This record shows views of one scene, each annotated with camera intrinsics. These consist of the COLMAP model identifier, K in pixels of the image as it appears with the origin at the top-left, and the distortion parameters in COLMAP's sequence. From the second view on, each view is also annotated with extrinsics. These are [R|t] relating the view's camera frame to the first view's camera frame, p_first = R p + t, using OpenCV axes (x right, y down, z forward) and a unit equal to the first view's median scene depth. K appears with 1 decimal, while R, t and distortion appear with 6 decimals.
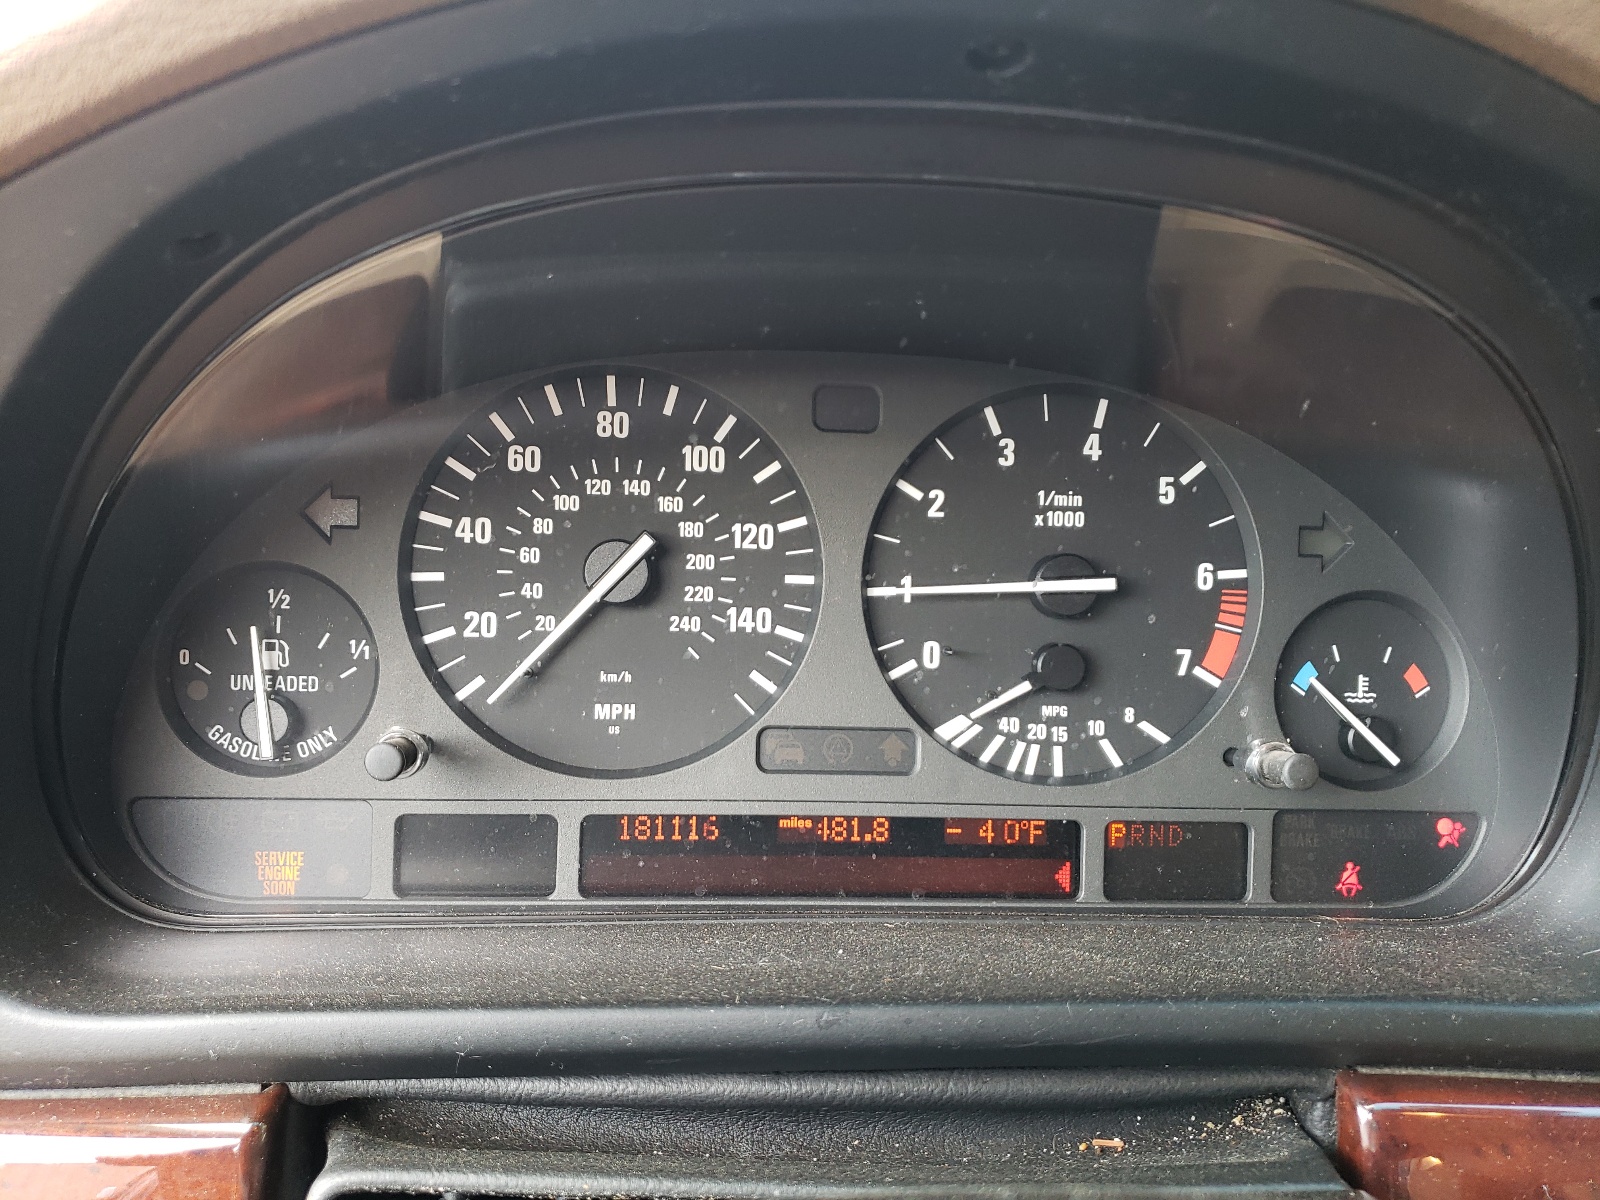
lens RADIAL K [[1220.9, 0, 799.7], [0, 1220.9, 603.6], [0, 0, 1]] dist [-0.008708, -0.003247]
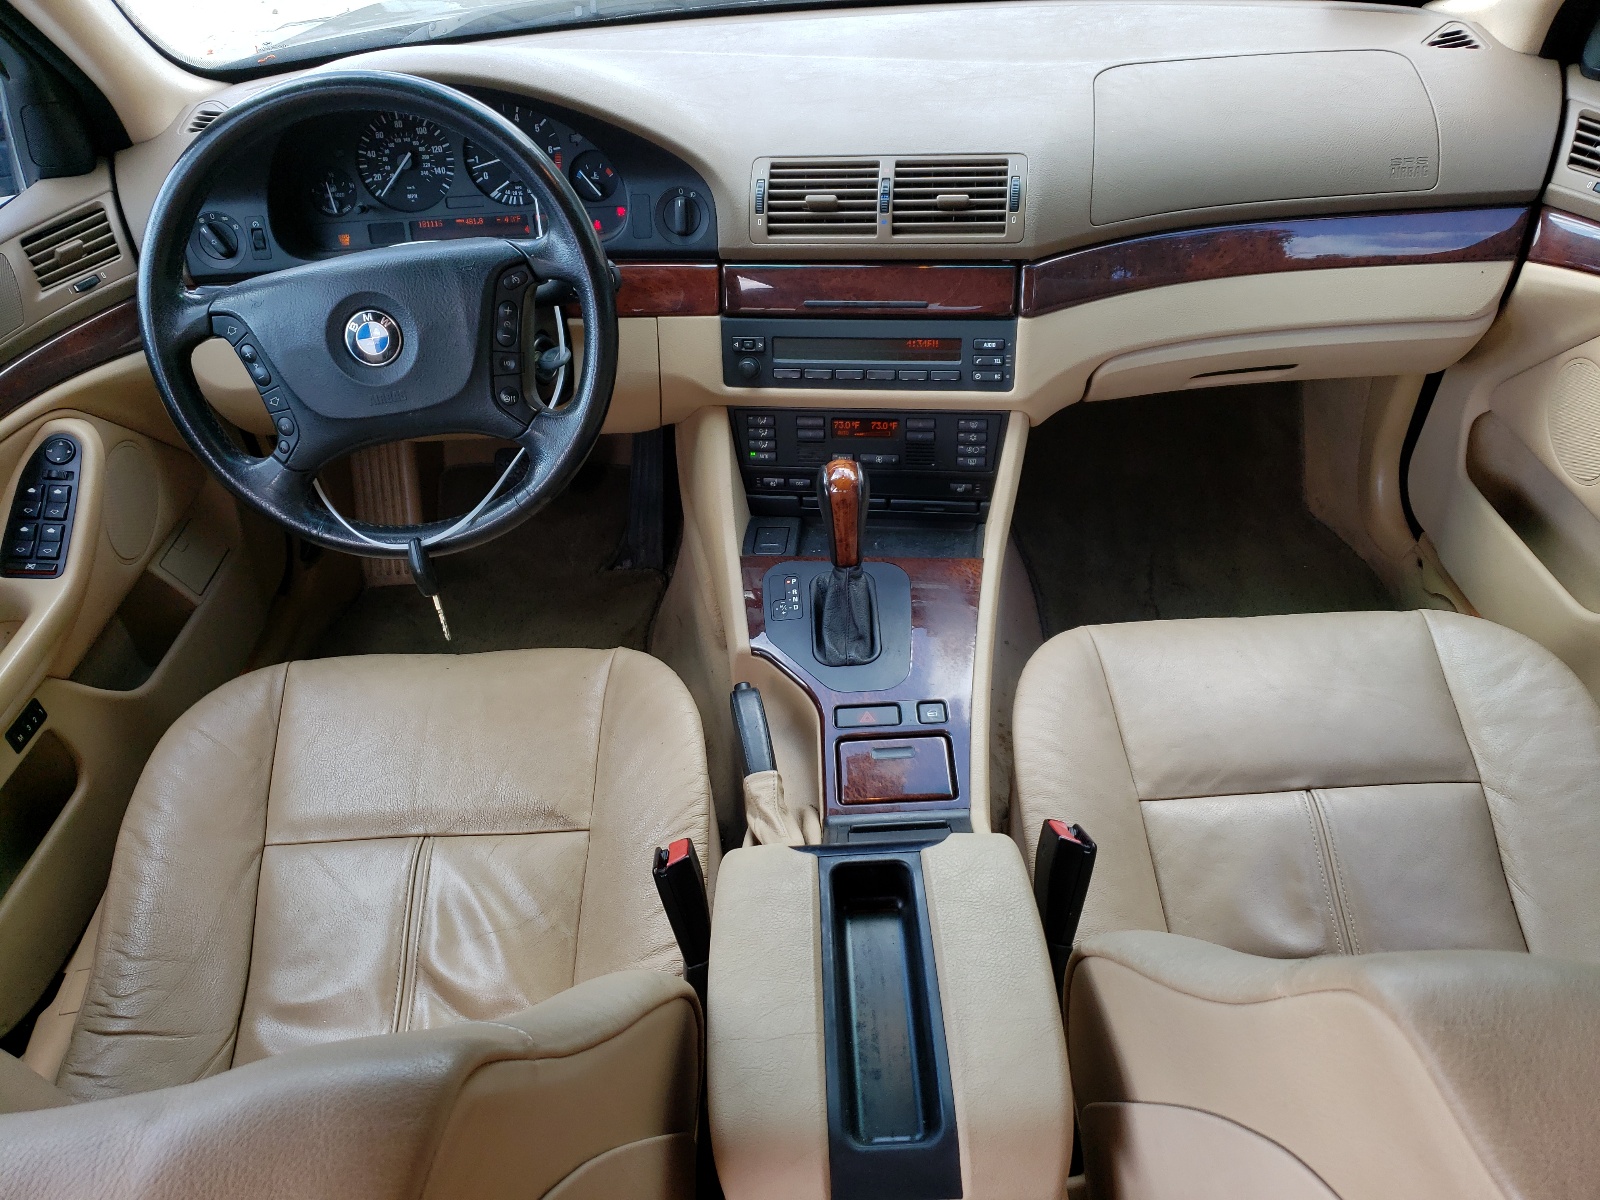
lens RADIAL K [[1220.9, 0, 799.1], [0, 1220.9, 599.2], [0, 0, 1]] dist [-0.008708, -0.003247]
pose [[0.994165, -0.045513, -0.097800, 1.530004], [0.079469, 0.922095, 0.378716, -0.116375], [0.072945, -0.384278, 0.920331, -3.327680]]
